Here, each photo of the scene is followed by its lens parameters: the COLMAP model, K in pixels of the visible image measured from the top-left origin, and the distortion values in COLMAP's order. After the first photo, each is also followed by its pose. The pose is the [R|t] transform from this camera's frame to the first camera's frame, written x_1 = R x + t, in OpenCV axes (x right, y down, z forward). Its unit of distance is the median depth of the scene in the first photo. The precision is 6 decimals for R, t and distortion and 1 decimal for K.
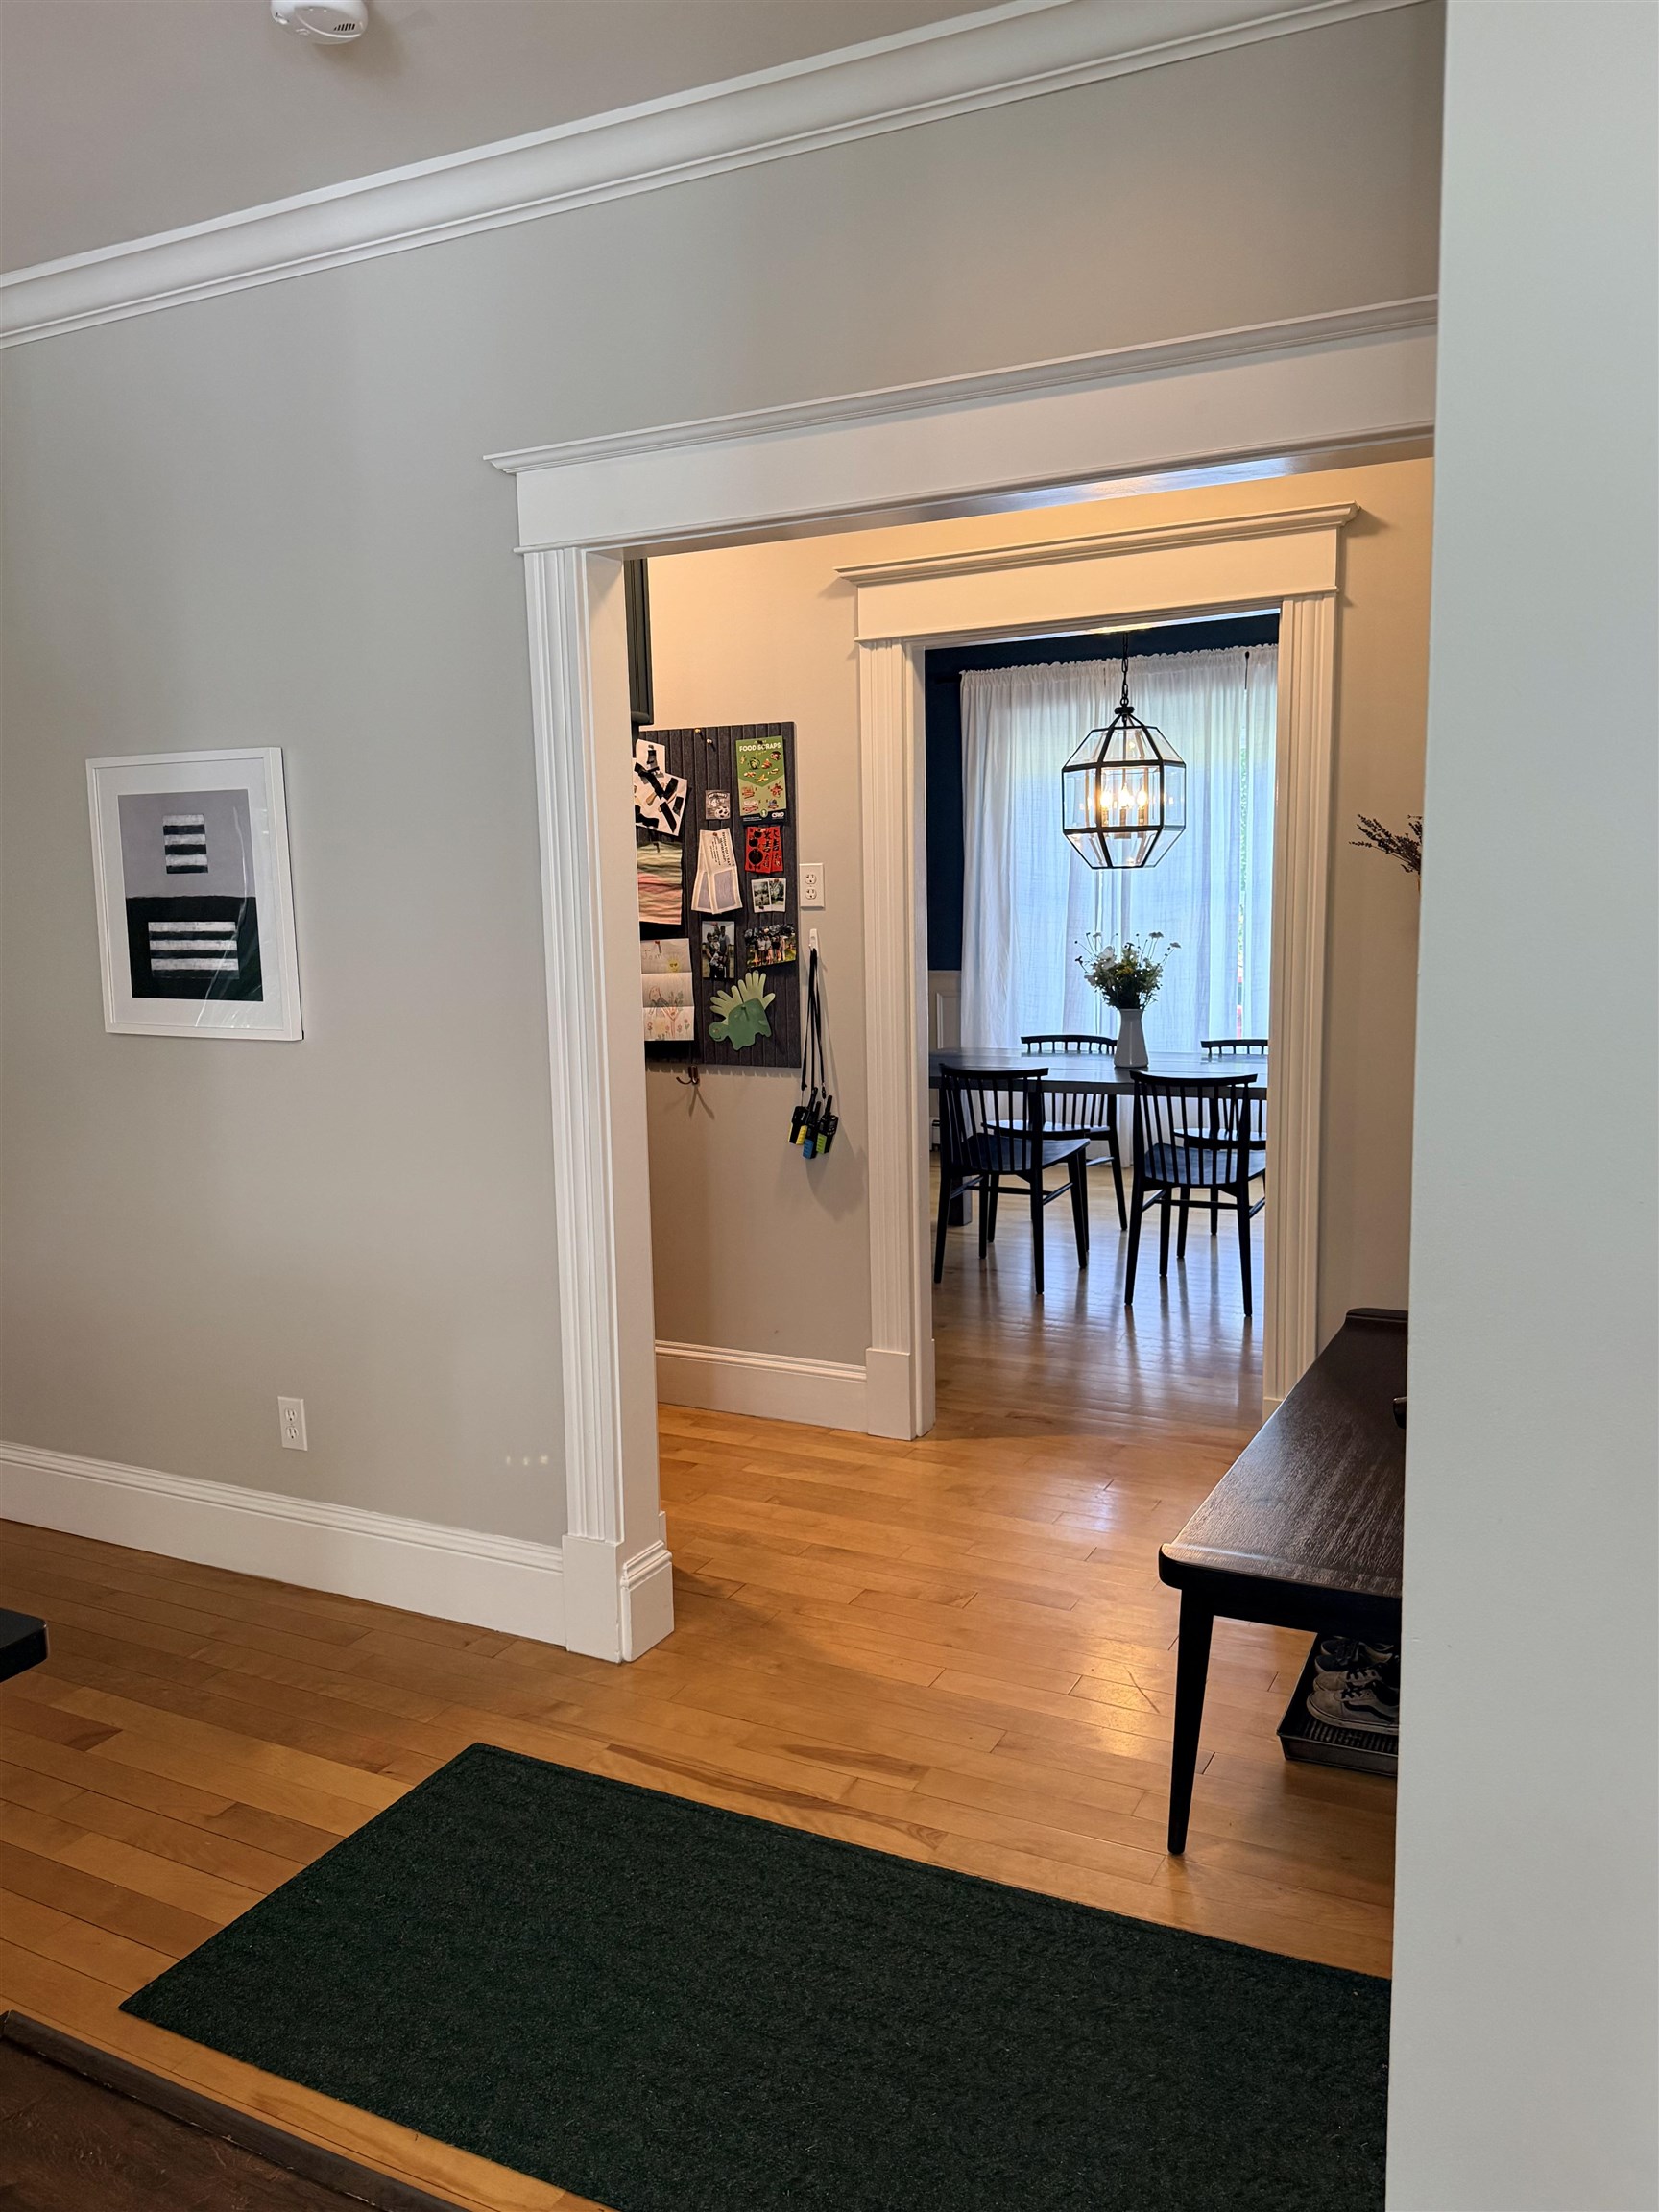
lens RADIAL K [[1679.9, 0, 829.8], [0, 1679.9, 1104.7], [0, 0, 1]] dist [0.046171, -0.001680]
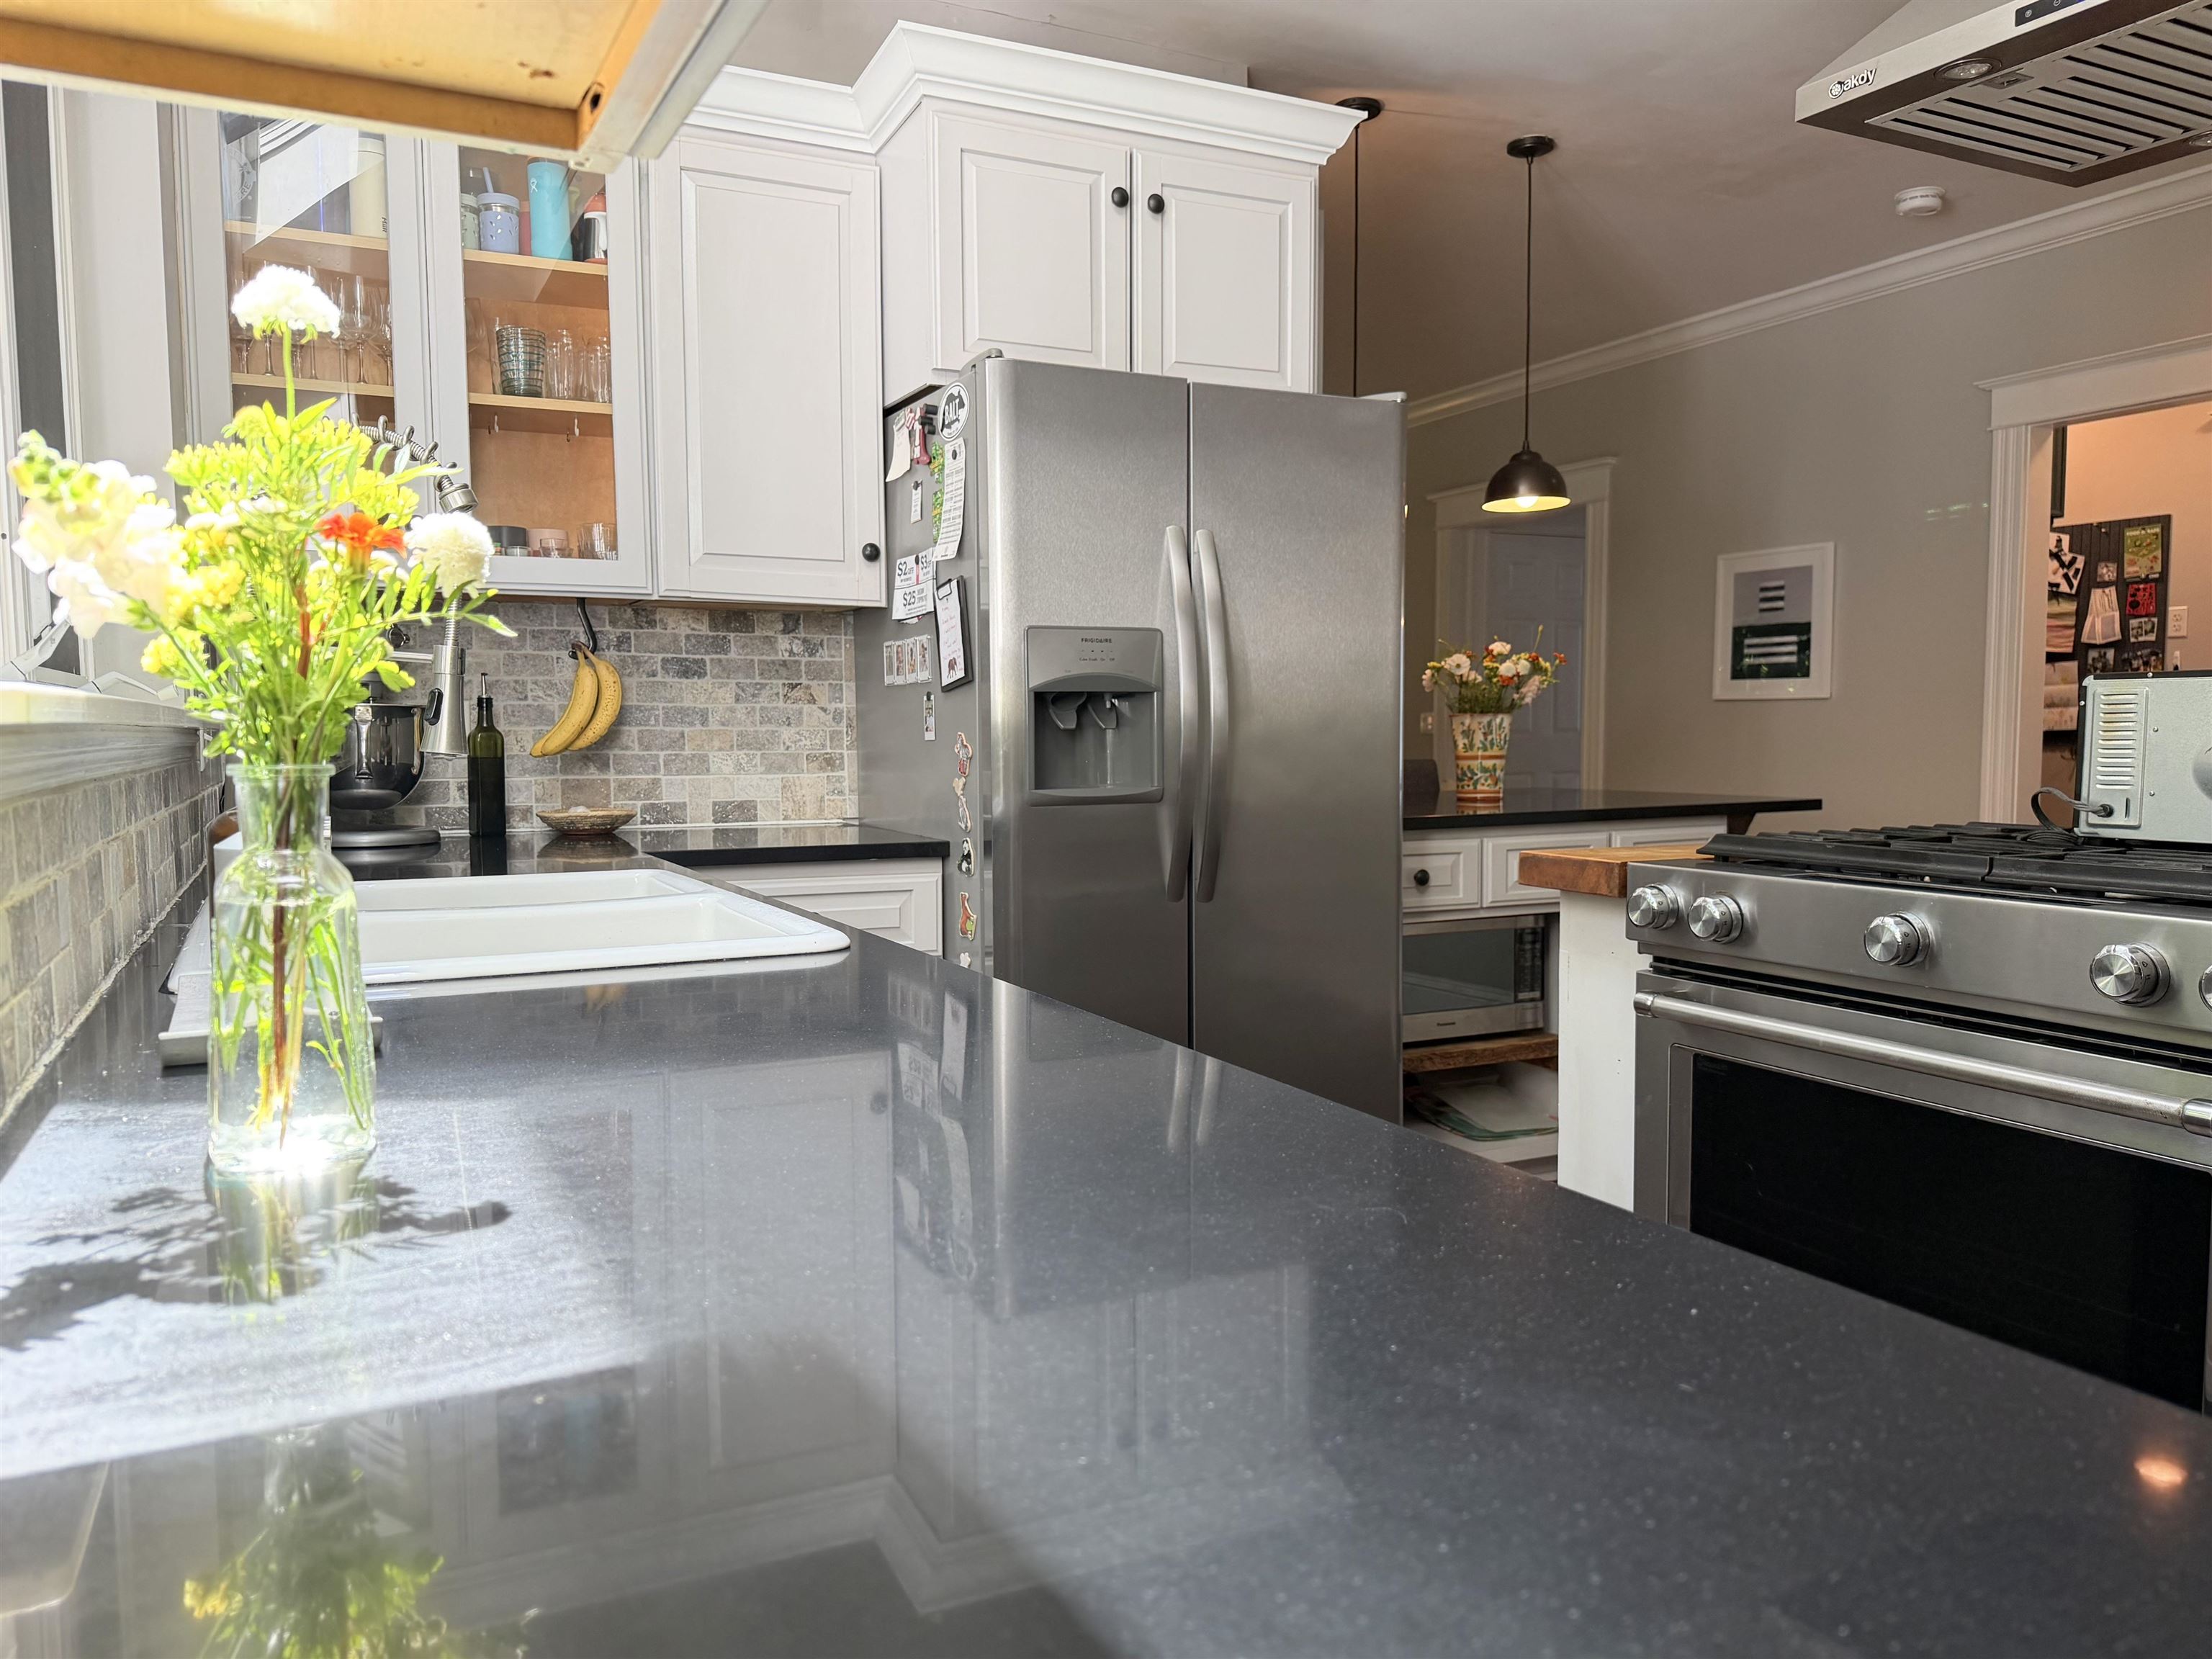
lens RADIAL K [[1585.4, 0, 1109.2], [0, 1585.4, 836.1], [0, 0, 1]] dist [0.048185, -0.041127]
pose [[0.810473, 0.055627, -0.583129, 0.062403], [-0.089785, 0.995515, -0.029823, 0.185275], [0.578854, 0.076527, 0.811832, -0.686273]]
